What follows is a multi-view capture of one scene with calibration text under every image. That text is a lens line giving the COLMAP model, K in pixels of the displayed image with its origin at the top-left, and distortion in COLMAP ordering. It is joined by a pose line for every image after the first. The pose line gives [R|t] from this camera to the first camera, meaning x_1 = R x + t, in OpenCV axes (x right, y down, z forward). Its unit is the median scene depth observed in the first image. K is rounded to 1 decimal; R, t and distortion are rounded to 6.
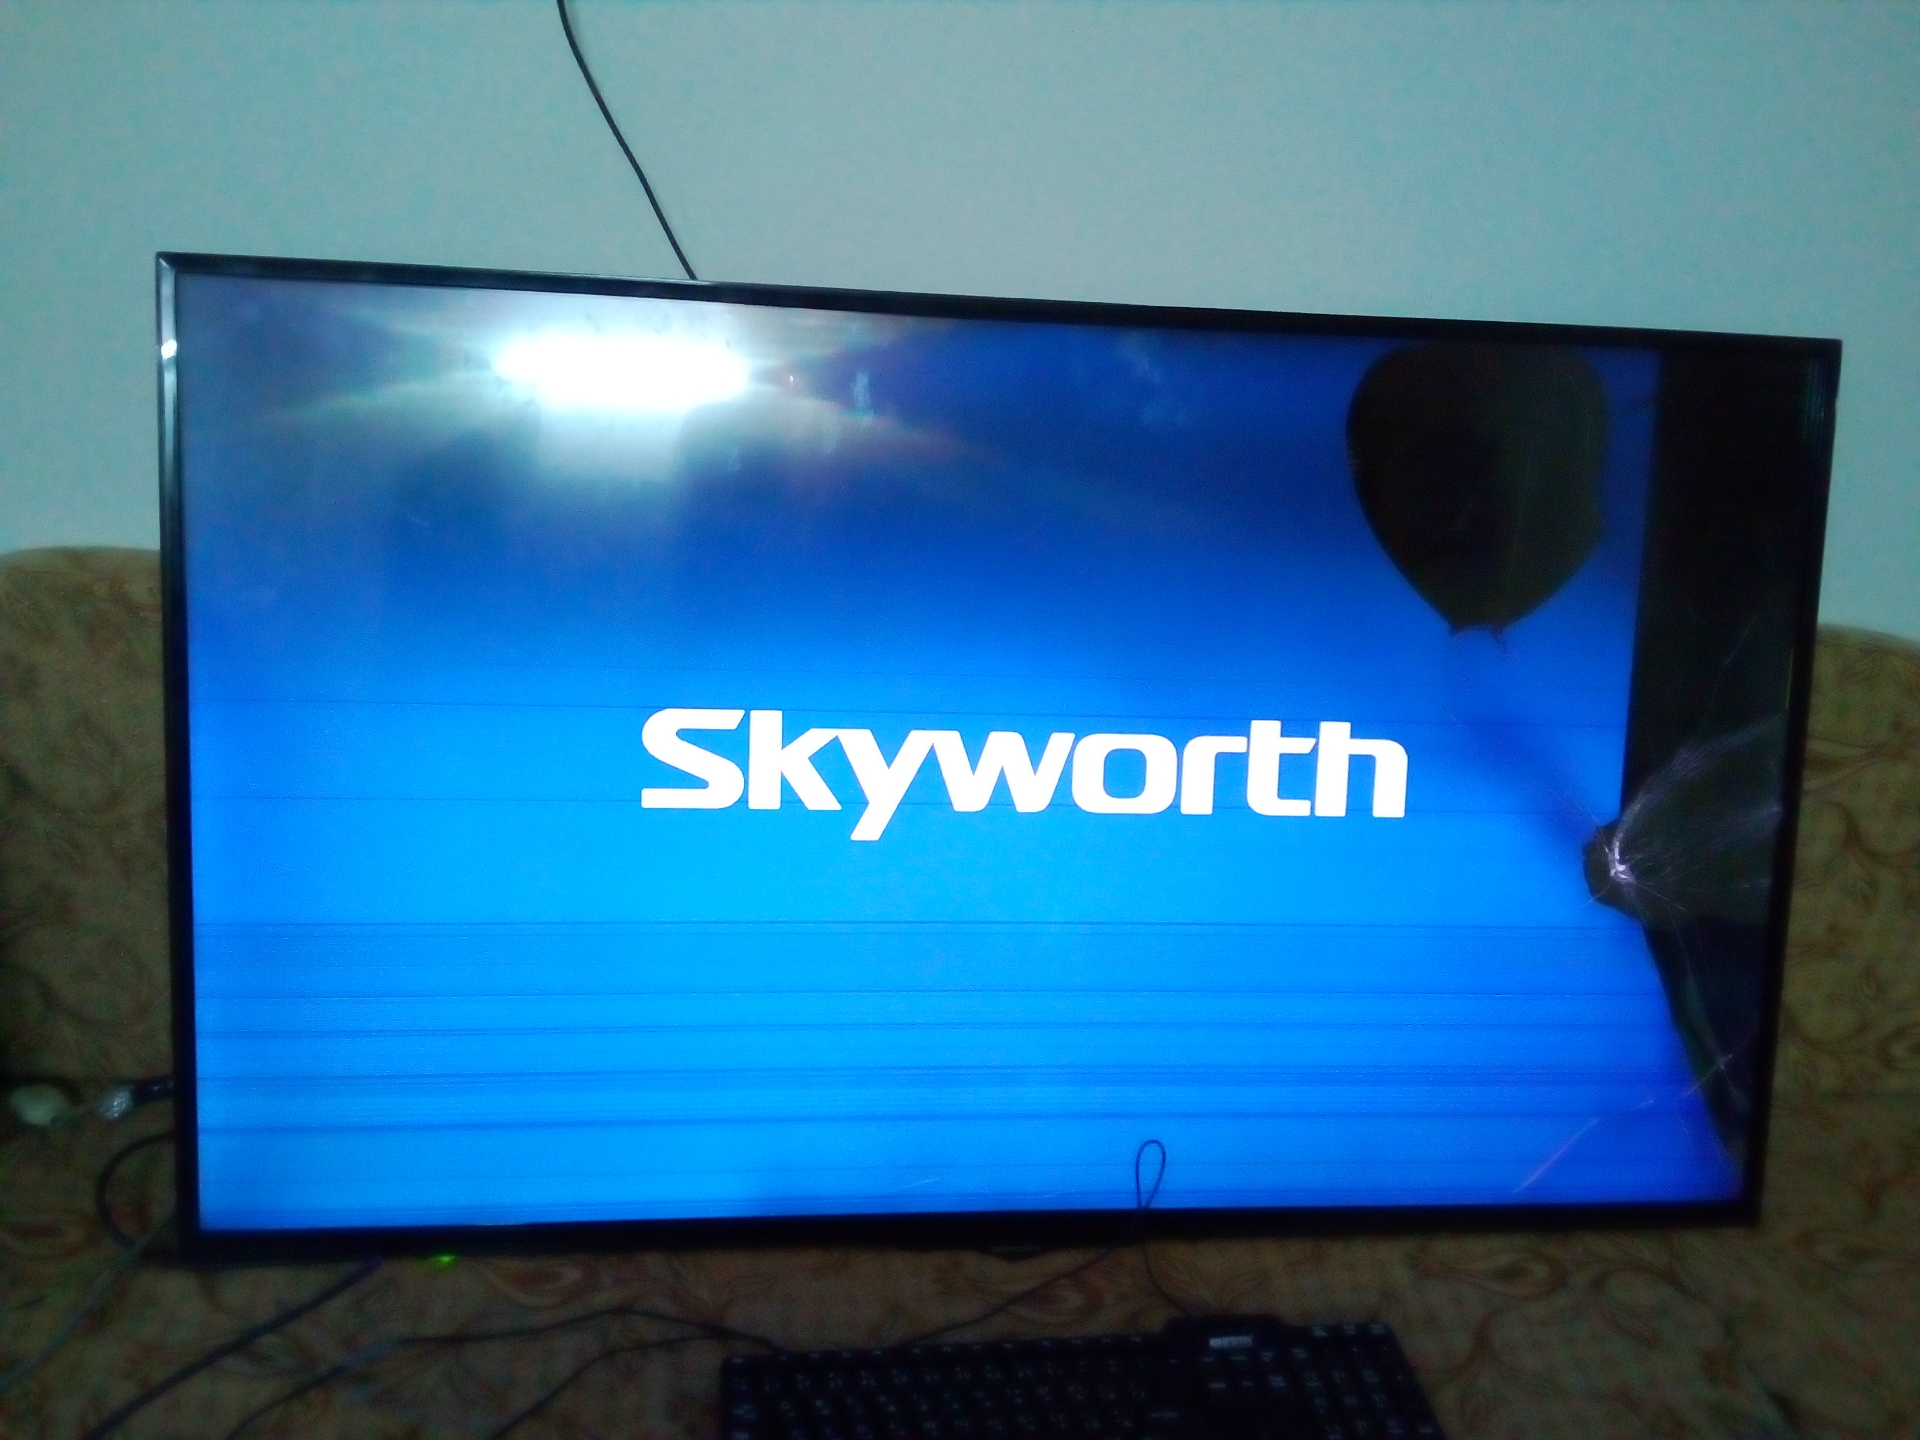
lens RADIAL K [[1556.3, 0, 911.4], [0, 1556.3, 727.4], [0, 0, 1]] dist [0.003232, -0.015491]
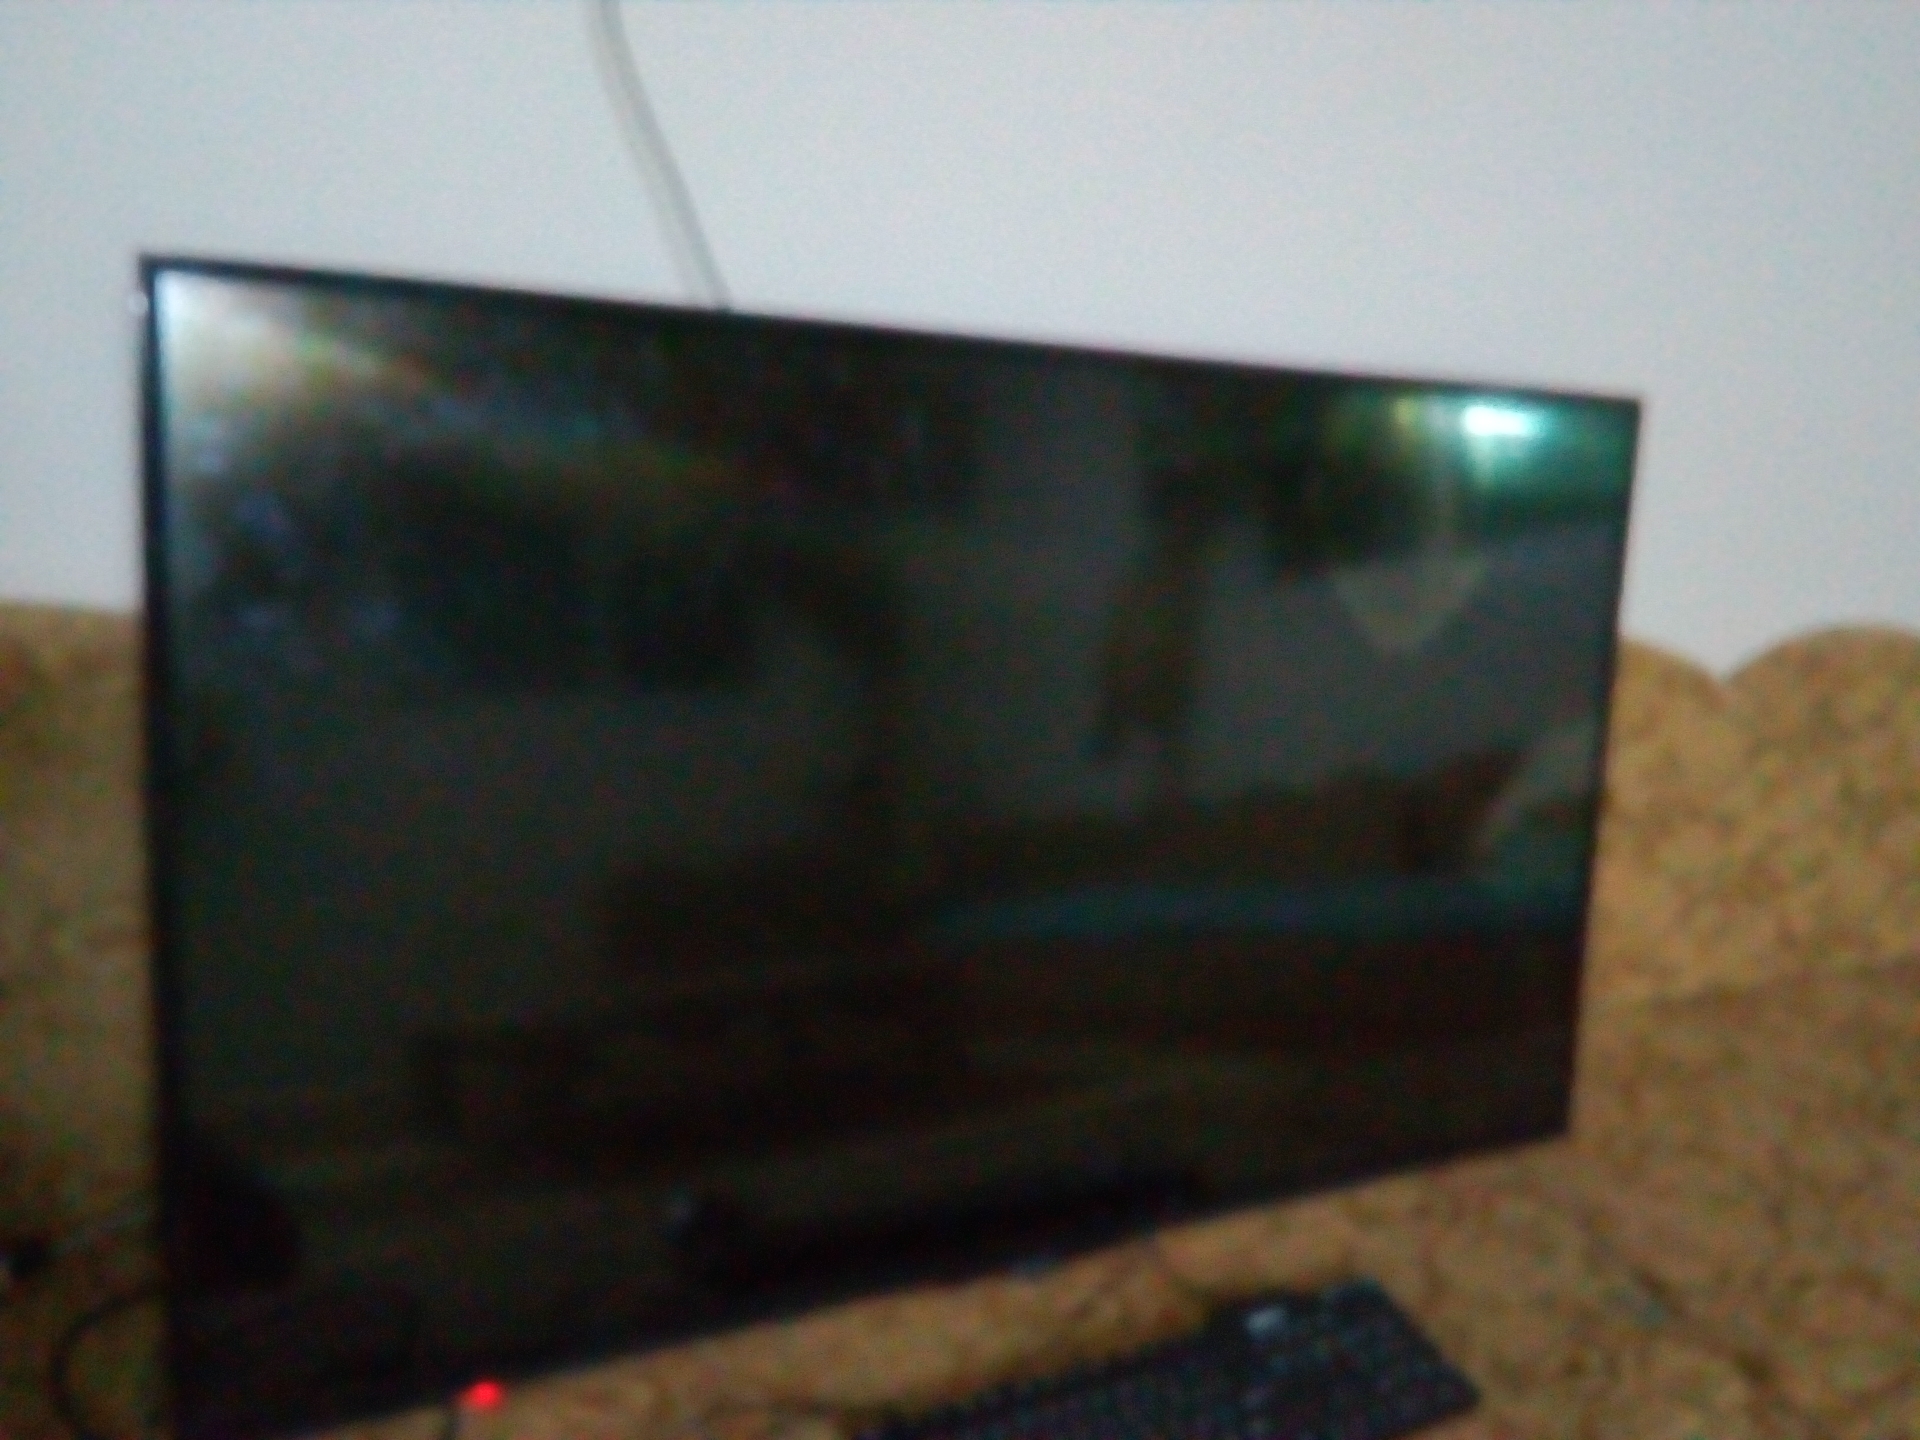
lens RADIAL K [[1583.3, 0, 908.1], [0, 1583.3, 724.4], [0, 0, 1]] dist [0.026383, -0.065940]
pose [[0.928944, -0.052444, 0.366487, -0.388795], [0.038953, 0.998267, 0.044117, -0.073376], [-0.368165, -0.026707, 0.929377, 0.068827]]
